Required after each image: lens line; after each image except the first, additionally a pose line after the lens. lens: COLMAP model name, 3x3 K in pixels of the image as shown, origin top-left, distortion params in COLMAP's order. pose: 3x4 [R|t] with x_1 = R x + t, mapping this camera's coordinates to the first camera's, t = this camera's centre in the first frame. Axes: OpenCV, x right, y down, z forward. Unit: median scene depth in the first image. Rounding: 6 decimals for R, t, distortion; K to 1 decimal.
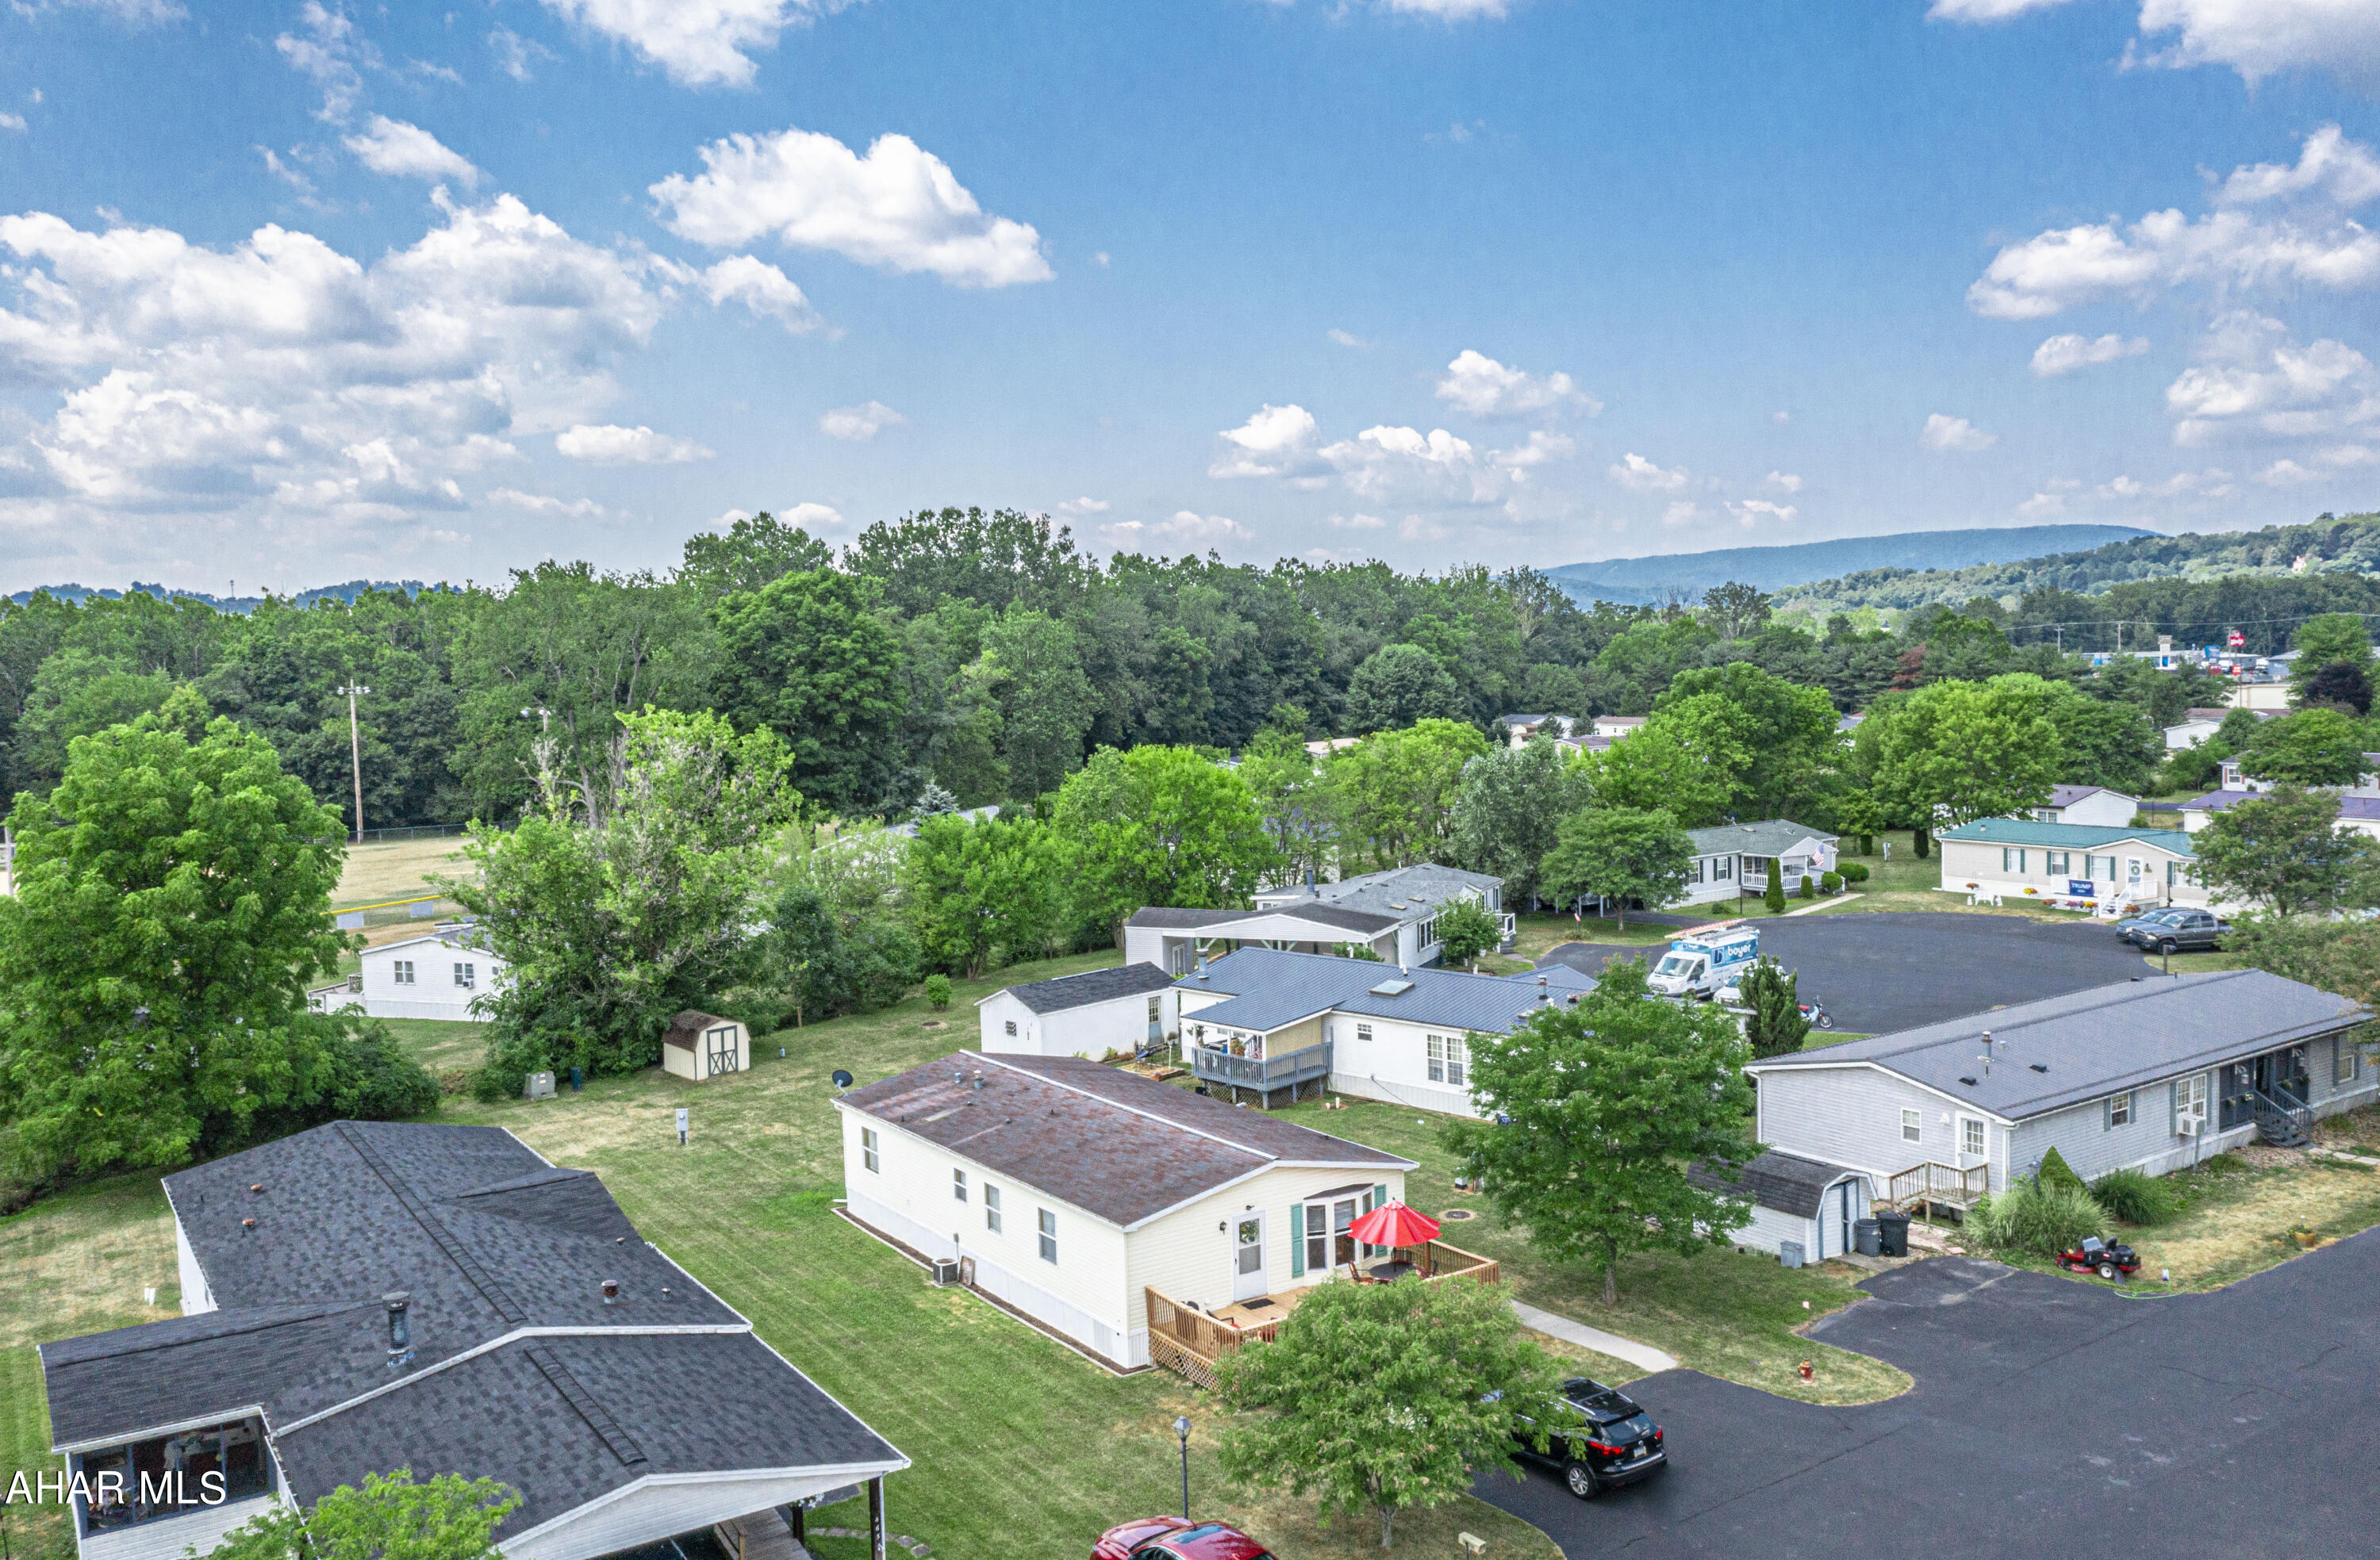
lens RADIAL K [[1897.1, 0, 1196.9], [0, 1897.1, 898.3], [0, 0, 1]] dist [0.083808, -0.133041]
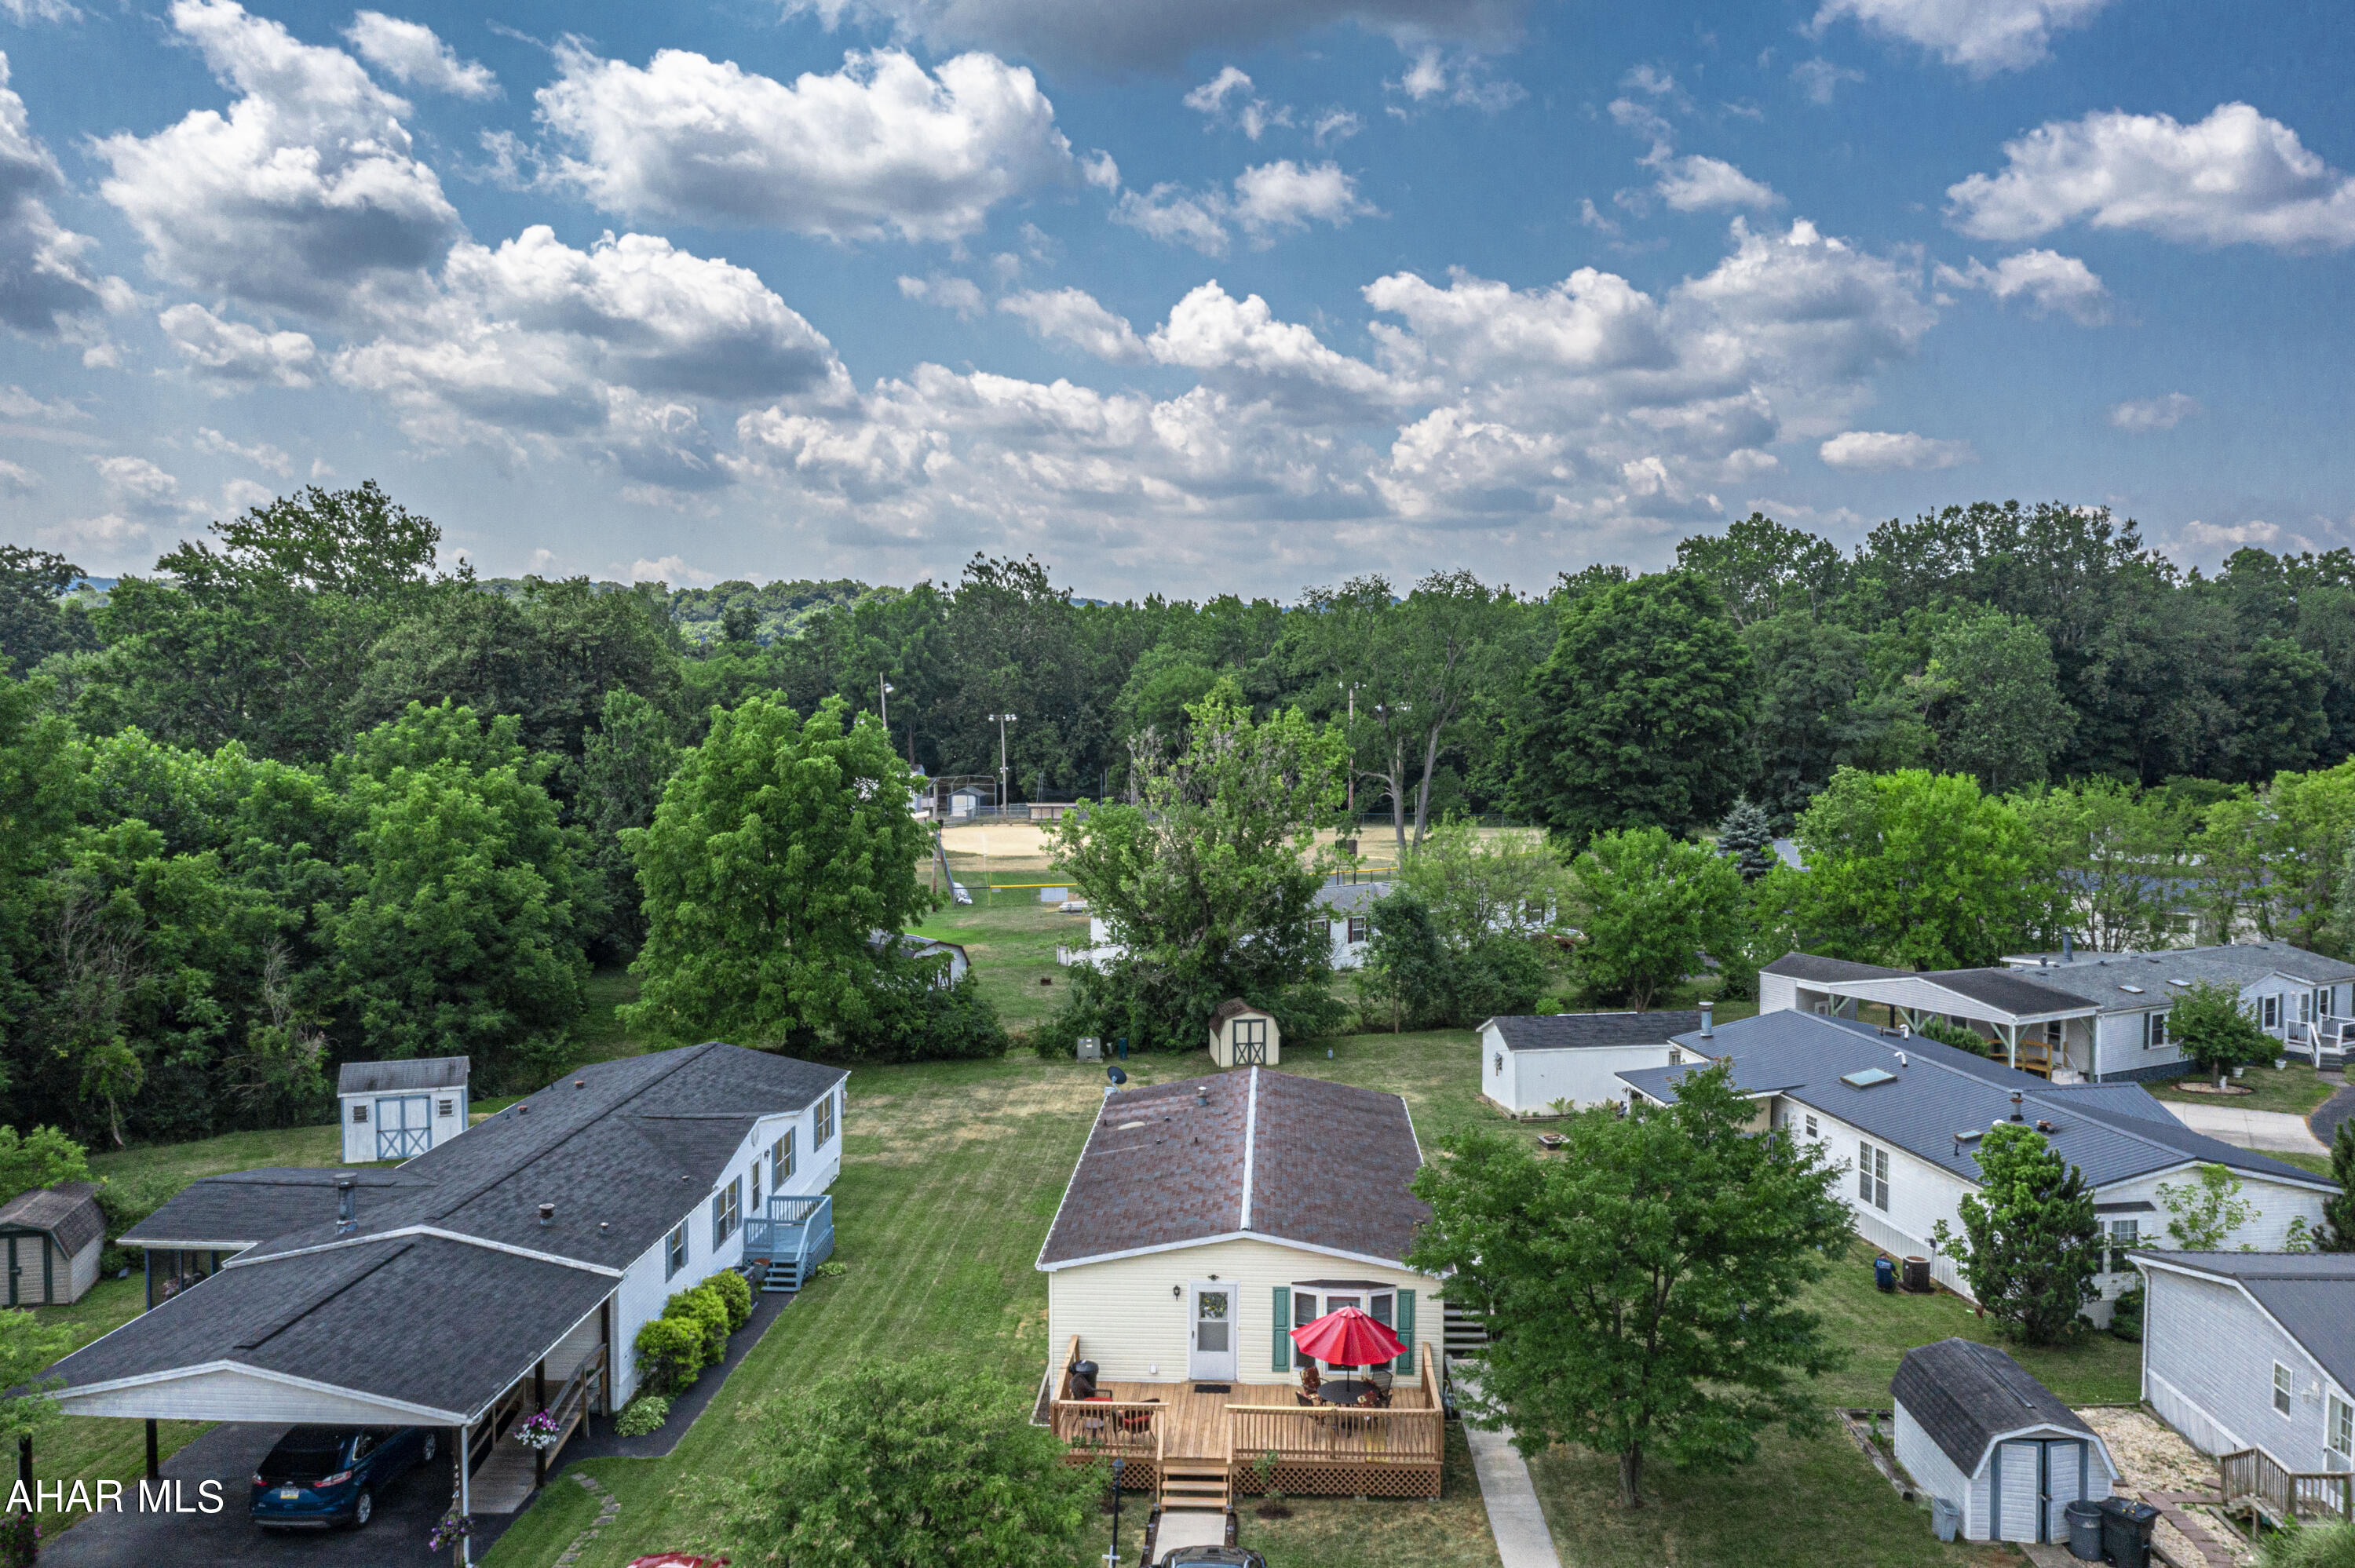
lens RADIAL K [[1926.9, 0, 1216.9], [0, 1926.9, 780.5], [0, 0, 1]] dist [0.017854, 0.001585]
pose [[0.800273, 0.060273, -0.596599, 0.164682], [-0.099110, 0.994547, -0.032469, -0.011039], [0.591389, 0.085113, 0.801882, 0.080739]]
